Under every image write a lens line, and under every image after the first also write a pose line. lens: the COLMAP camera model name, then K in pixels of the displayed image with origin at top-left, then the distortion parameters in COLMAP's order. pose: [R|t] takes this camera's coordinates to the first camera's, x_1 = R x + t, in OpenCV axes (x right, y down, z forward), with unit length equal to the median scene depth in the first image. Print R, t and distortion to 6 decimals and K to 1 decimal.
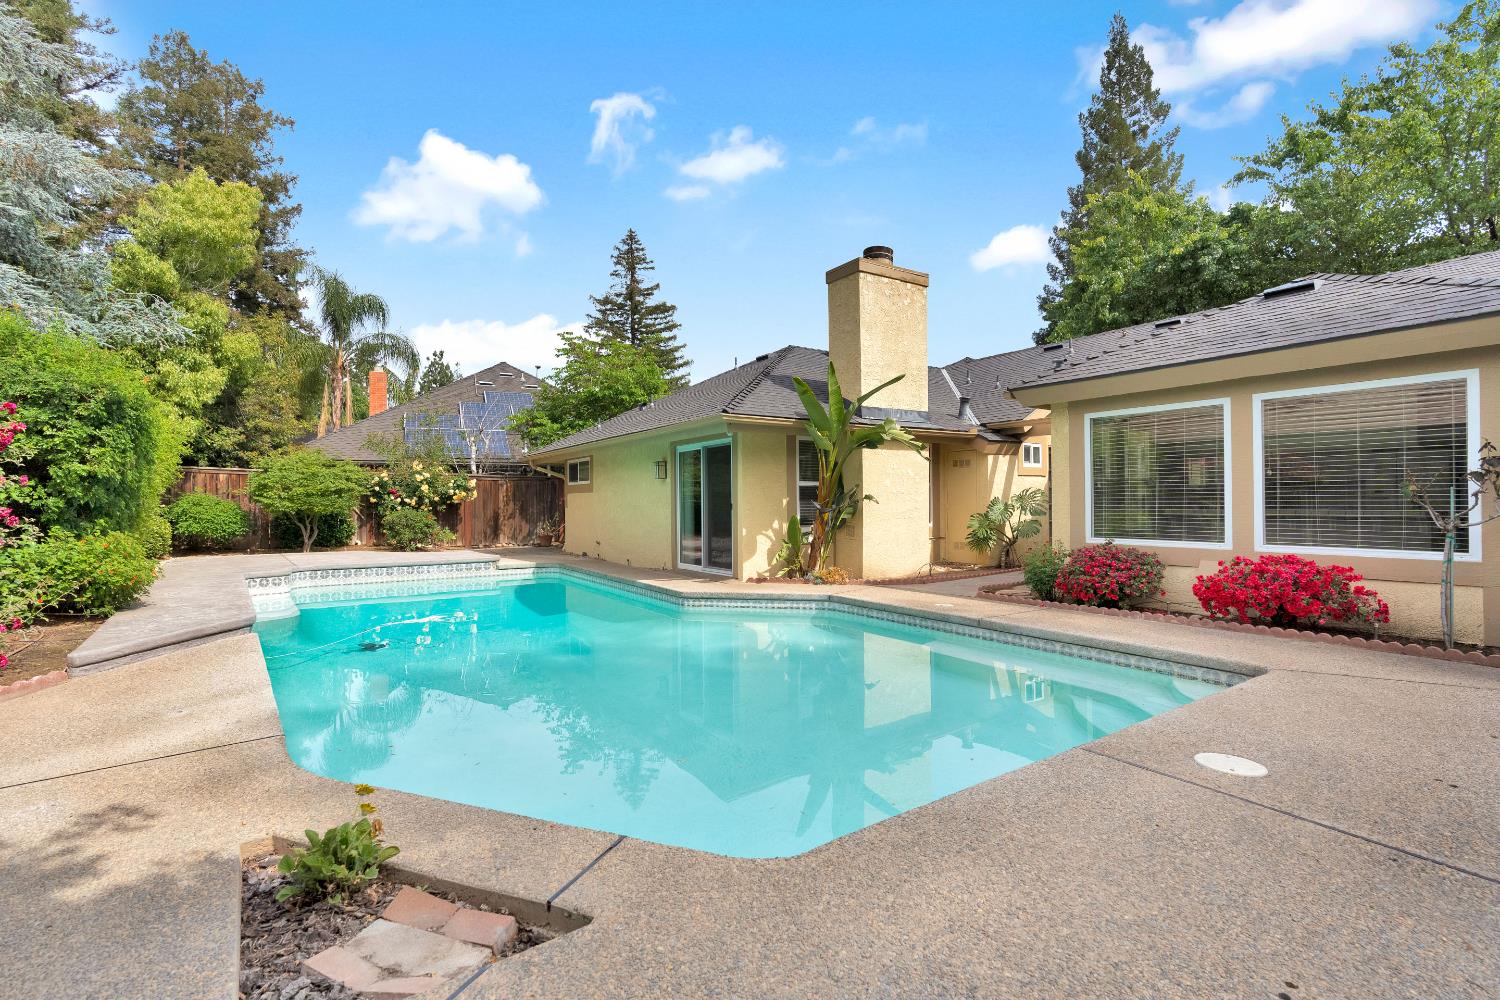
lens RADIAL K [[682.0, 0, 750.5], [0, 682.0, 499.7], [0, 0, 1]] dist [0.002523, 0.000237]
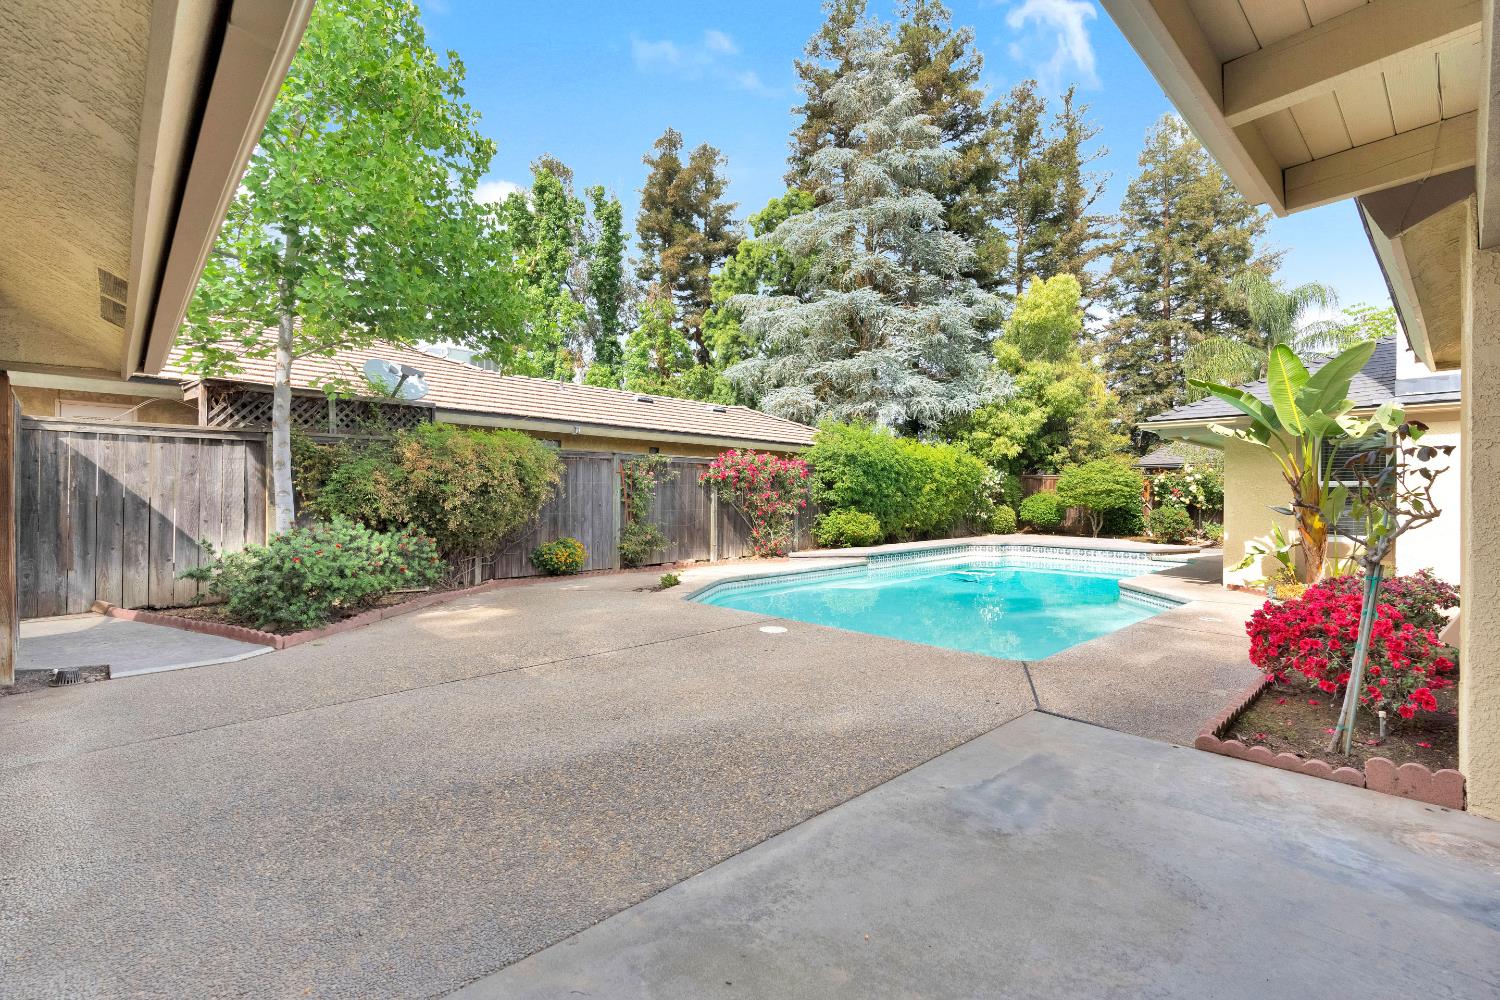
lens RADIAL K [[682.0, 0, 749.8], [0, 682.0, 497.8], [0, 0, 1]] dist [0.002523, 0.000237]
pose [[0.163179, 0.009893, -0.986547, 0.596625], [-0.005862, 0.999942, 0.009058, -0.008572], [0.986579, 0.004305, 0.163228, 0.131955]]
